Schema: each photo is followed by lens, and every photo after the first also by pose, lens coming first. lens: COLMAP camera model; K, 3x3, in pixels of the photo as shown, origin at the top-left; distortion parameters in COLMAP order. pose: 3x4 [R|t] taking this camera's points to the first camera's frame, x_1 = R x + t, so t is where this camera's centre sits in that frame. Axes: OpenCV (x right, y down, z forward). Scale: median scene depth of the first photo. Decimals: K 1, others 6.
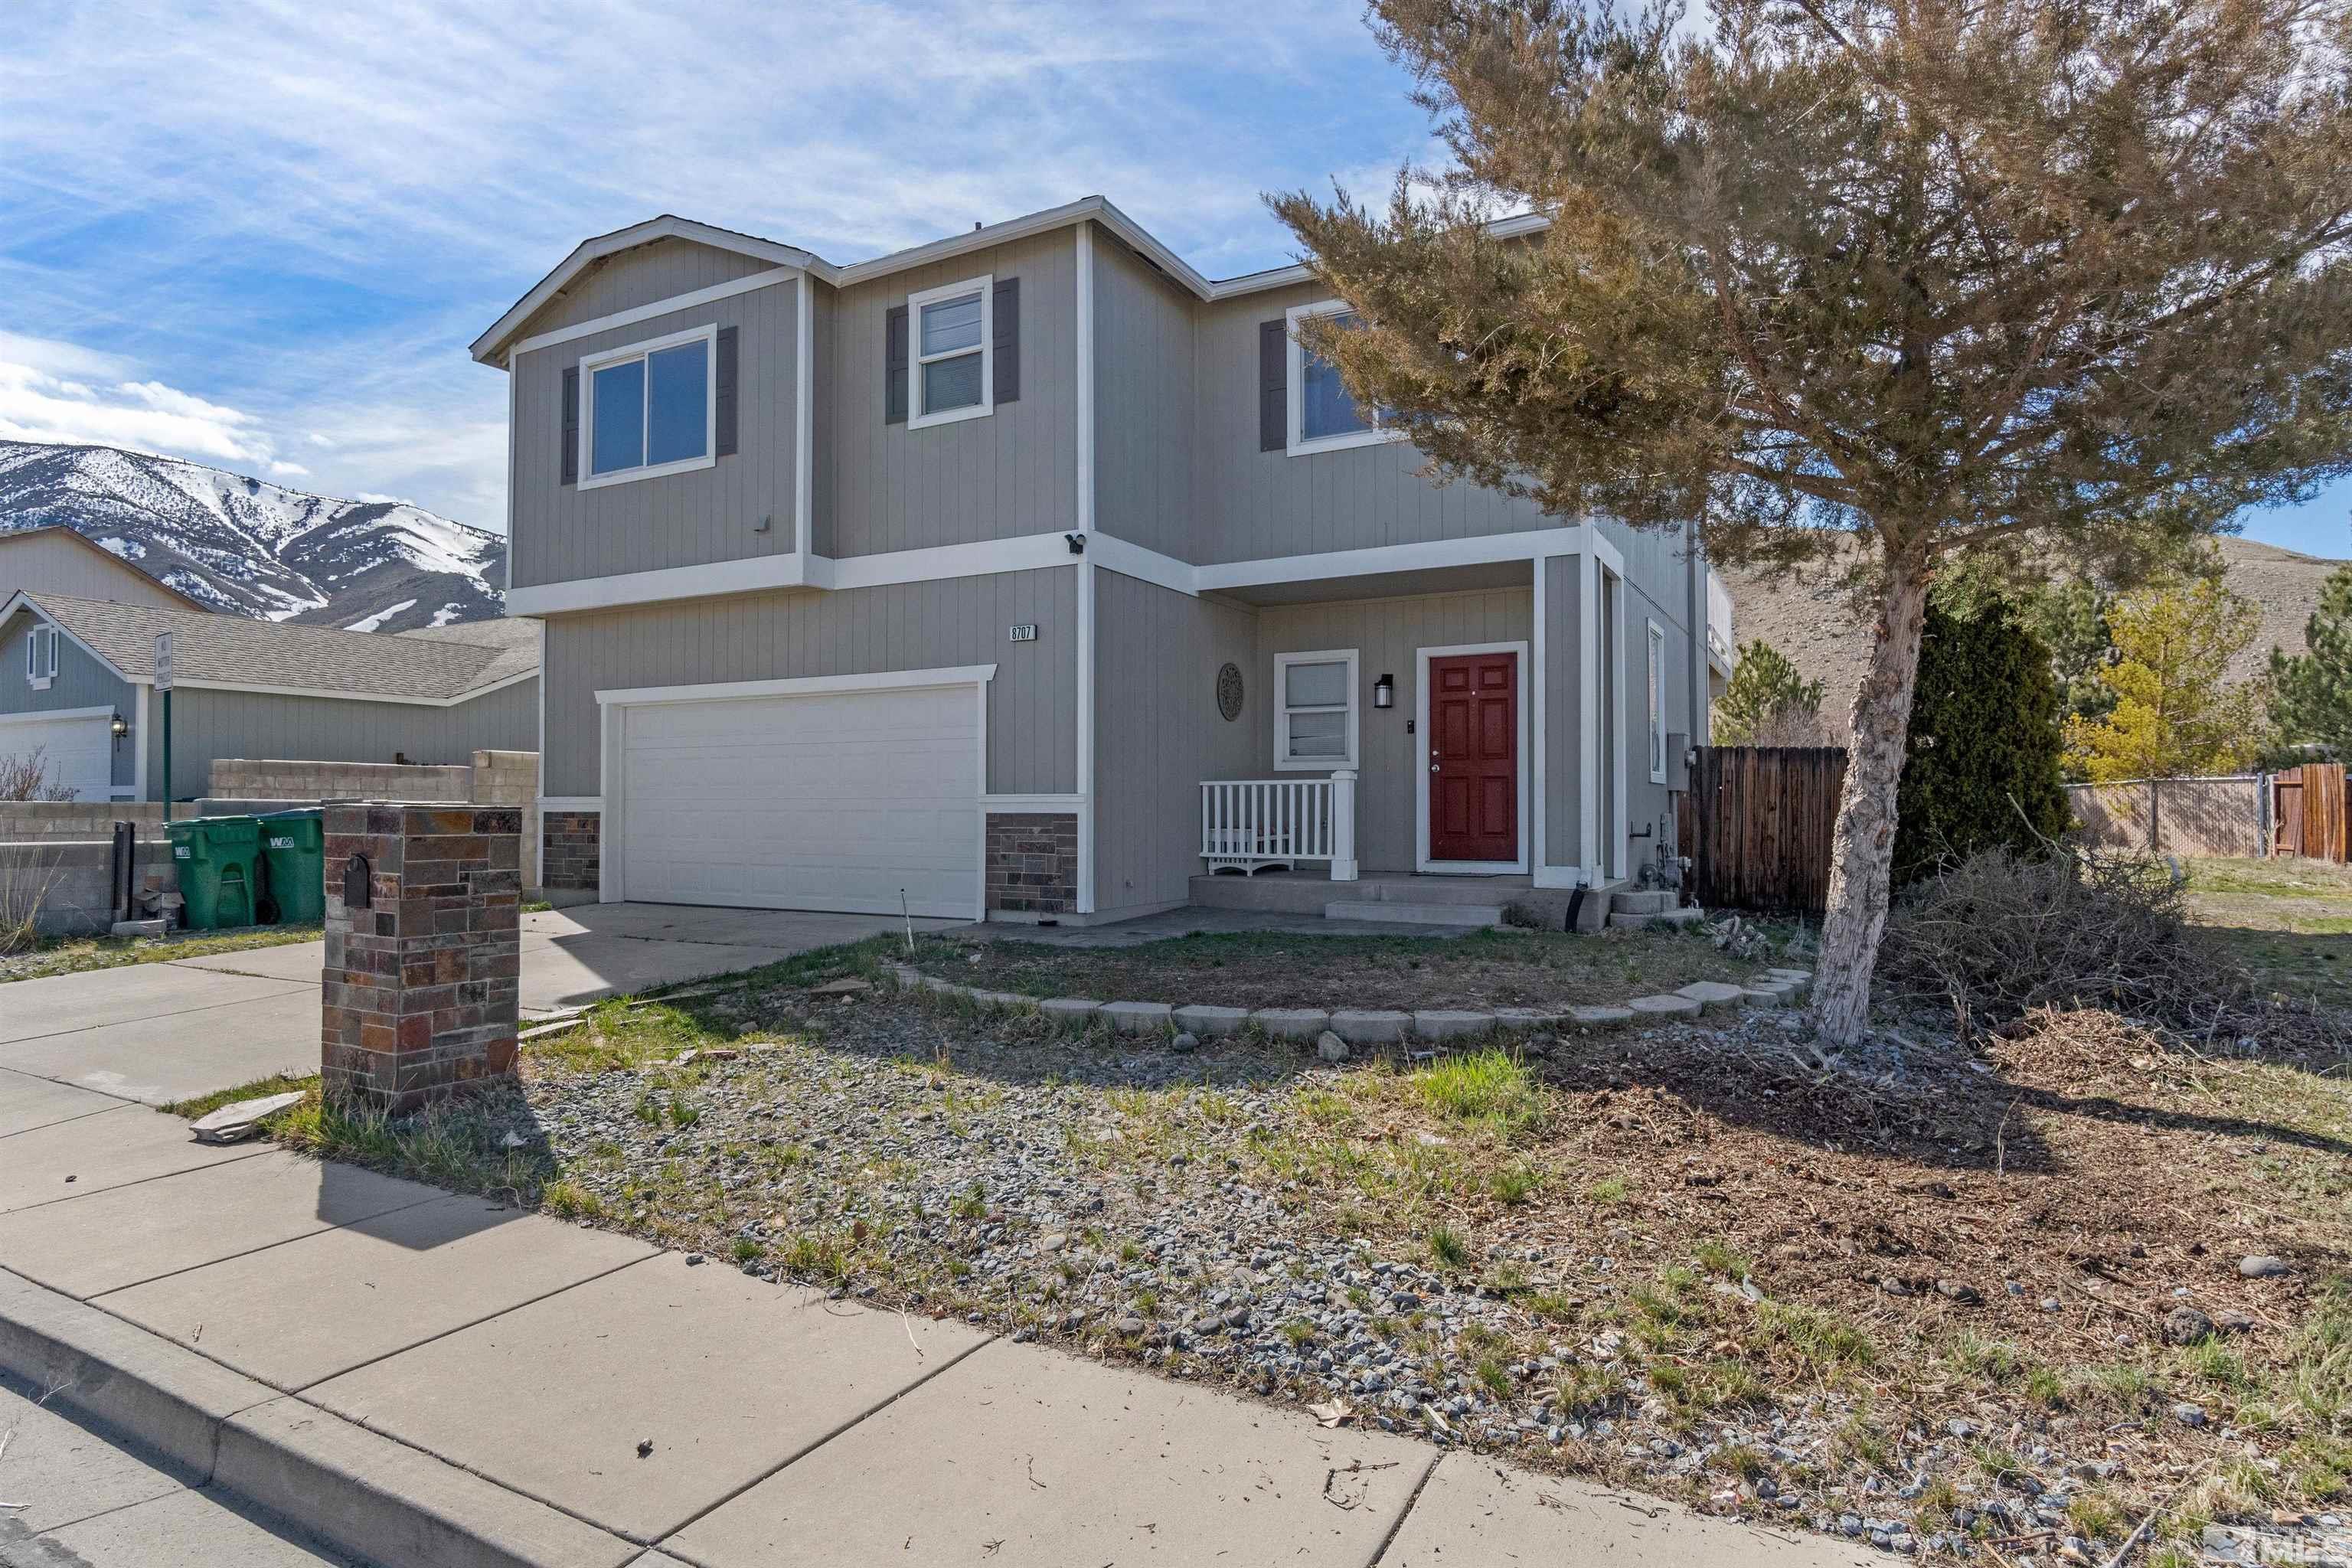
lens RADIAL K [[1312.8, 0, 1174.0], [0, 1312.8, 777.0], [0, 0, 1]] dist [-0.004880, 0.001092]
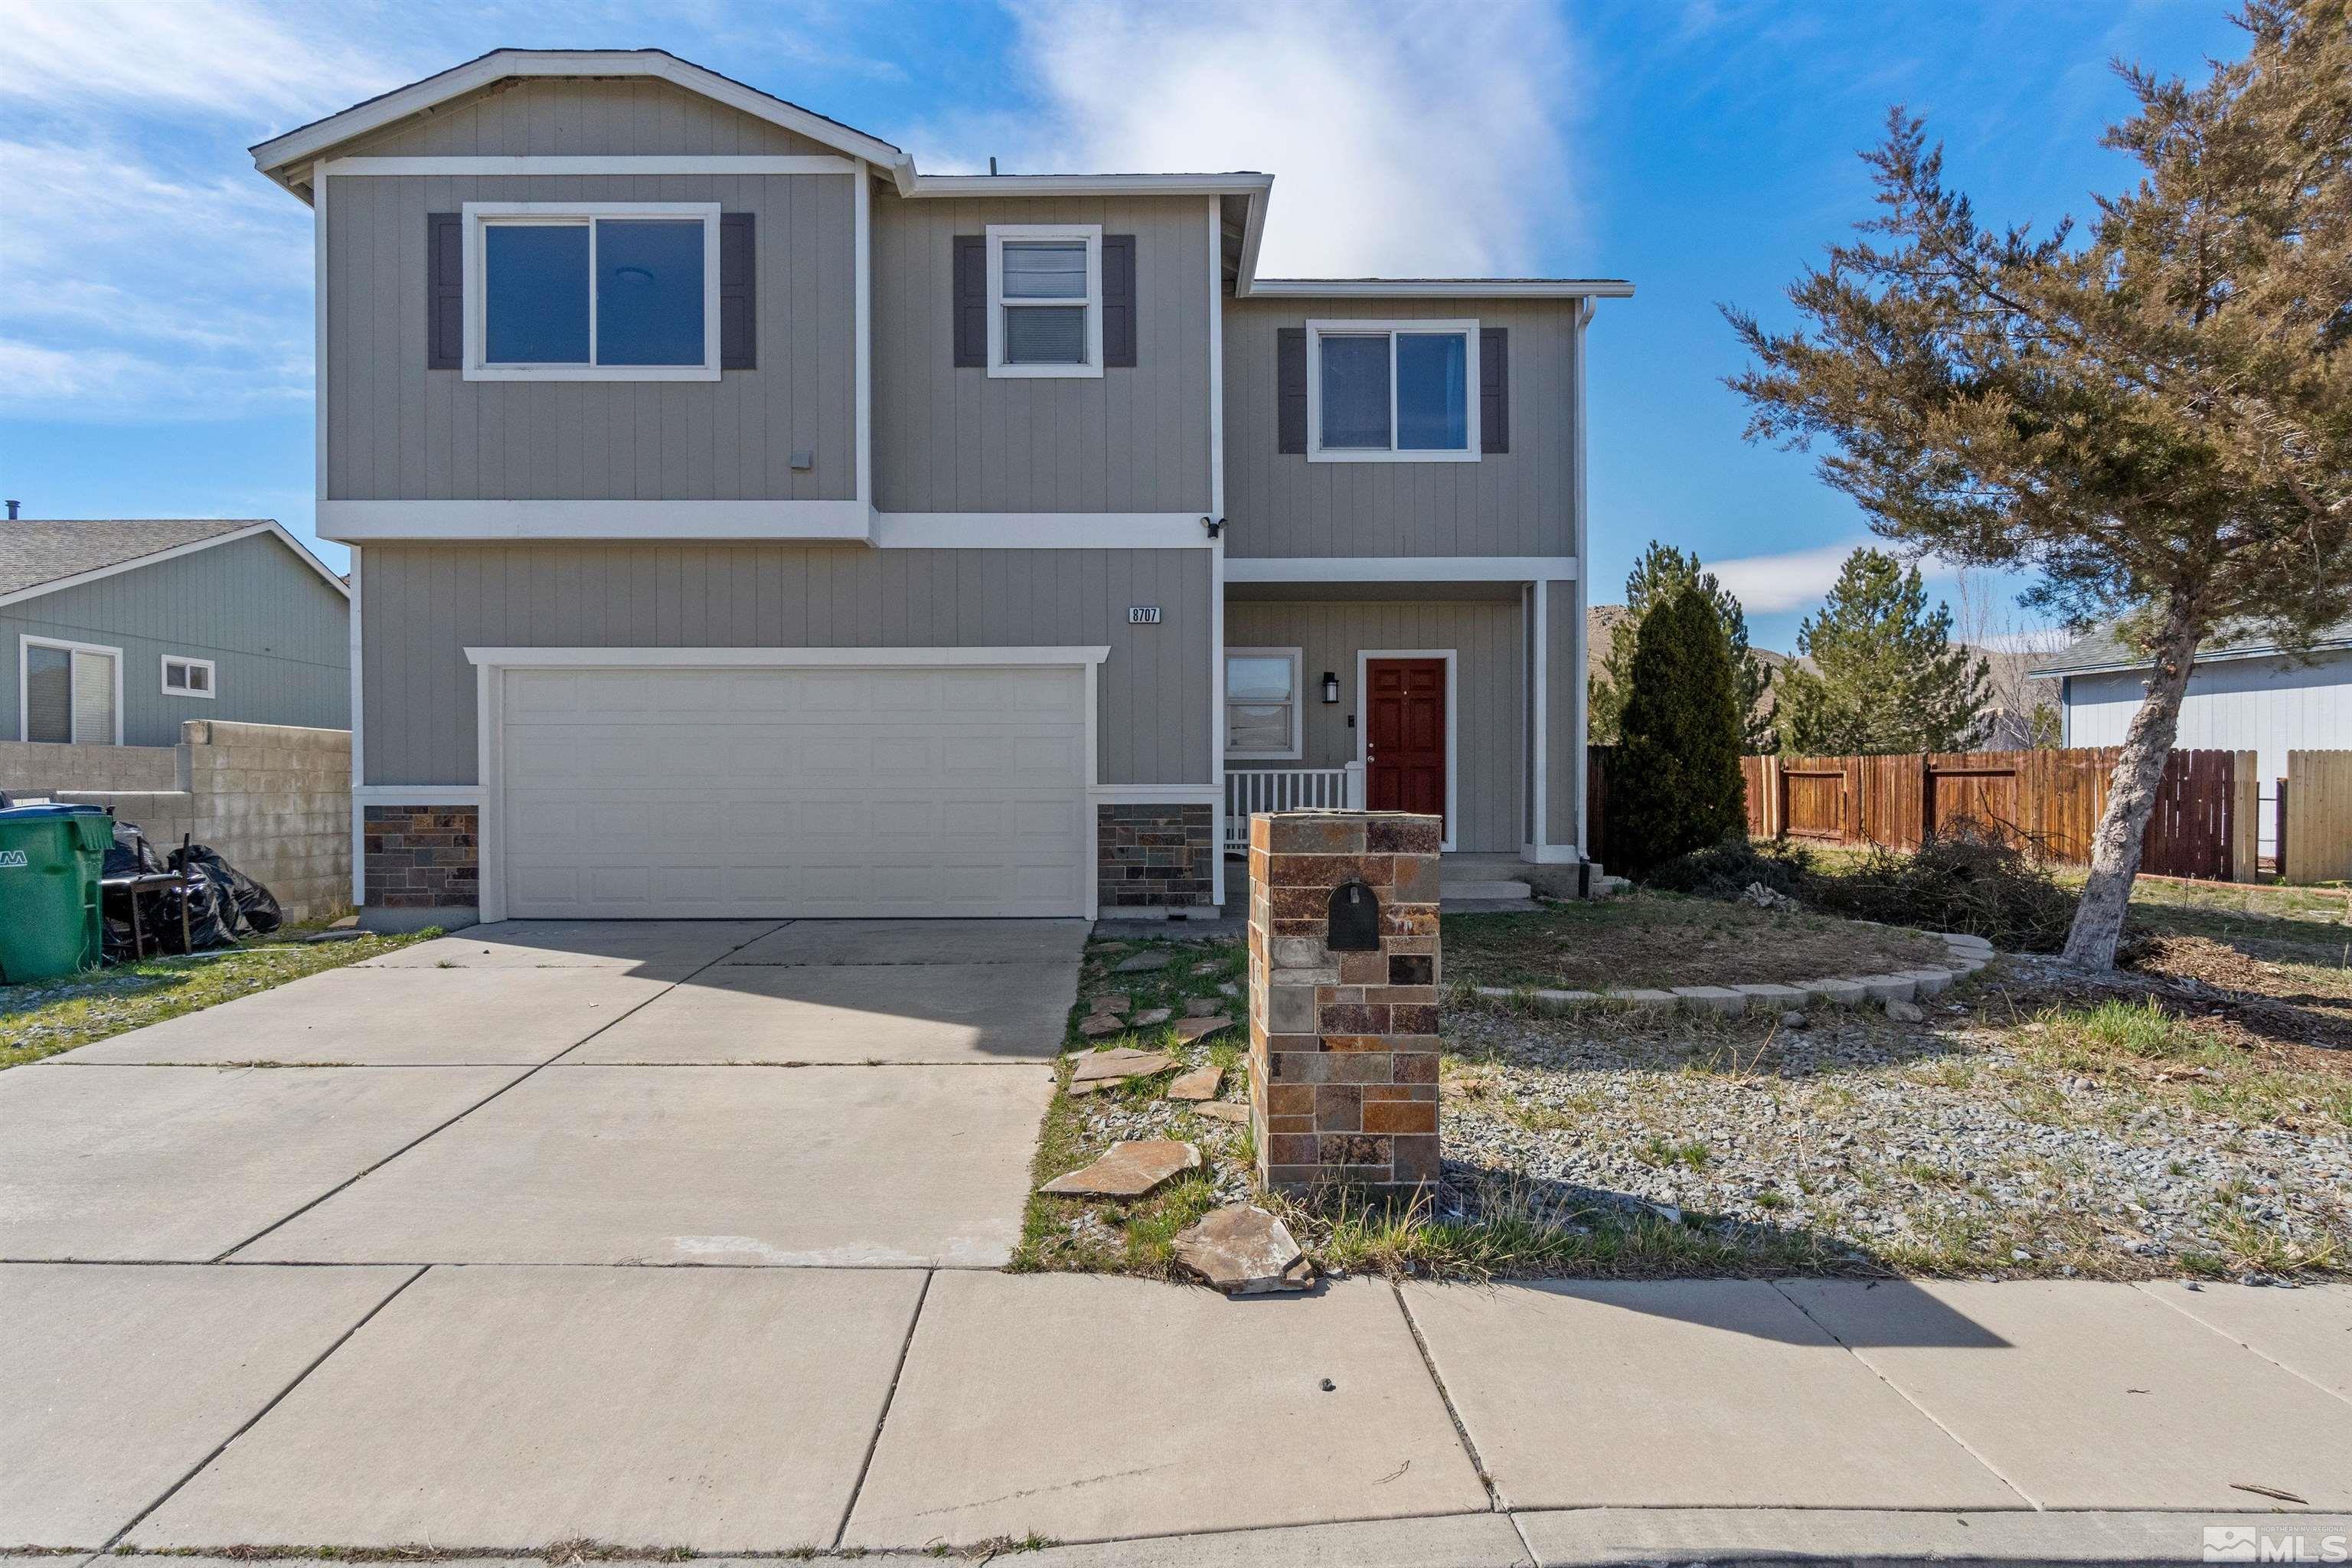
lens RADIAL K [[1207.5, 0, 1169.3], [0, 1207.5, 797.7], [0, 0, 1]] dist [-0.008774, 0.000361]
pose [[0.867588, -0.007285, 0.497231, -0.451772], [-0.009616, 0.999460, 0.031421, -0.004208], [-0.497191, -0.032042, 0.867049, 0.191396]]
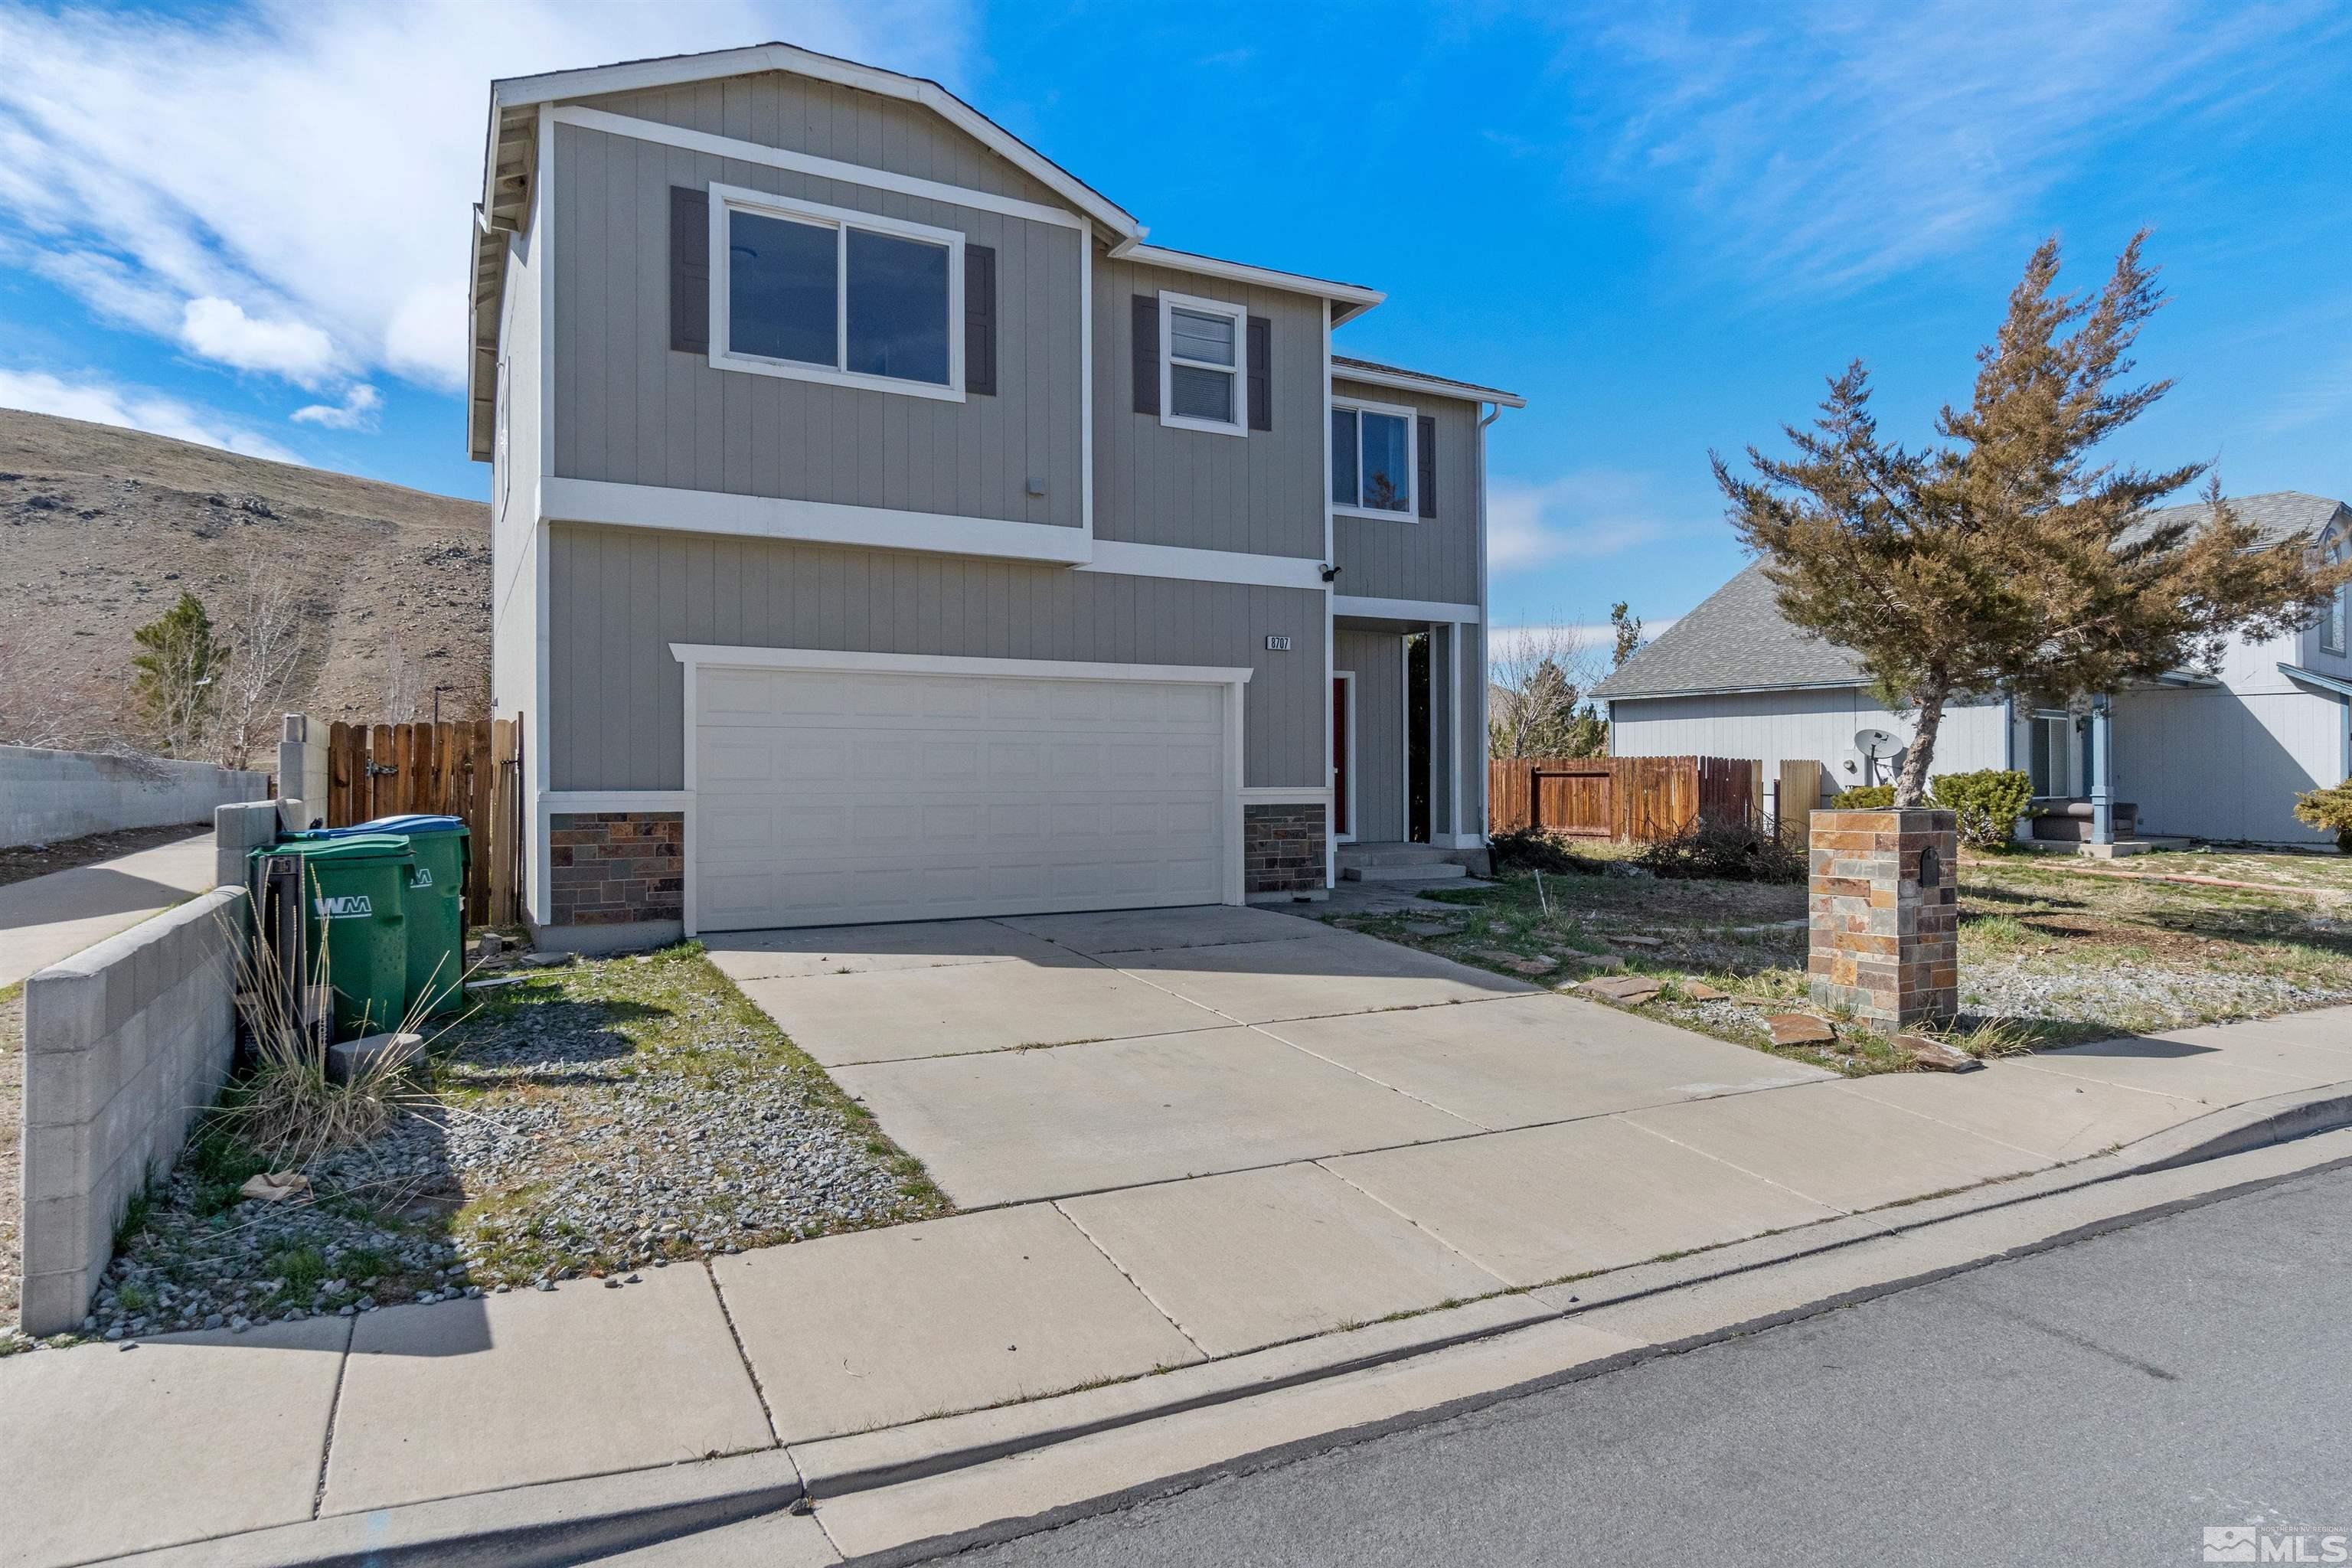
lens RADIAL K [[1312.8, 0, 1167.6], [0, 1312.8, 772.4], [0, 0, 1]] dist [-0.004880, 0.001092]
pose [[0.543664, 0.002884, 0.839298, -0.930559], [-0.018194, 0.999800, 0.008349, -0.006288], [-0.839106, -0.019810, 0.543608, 0.395364]]
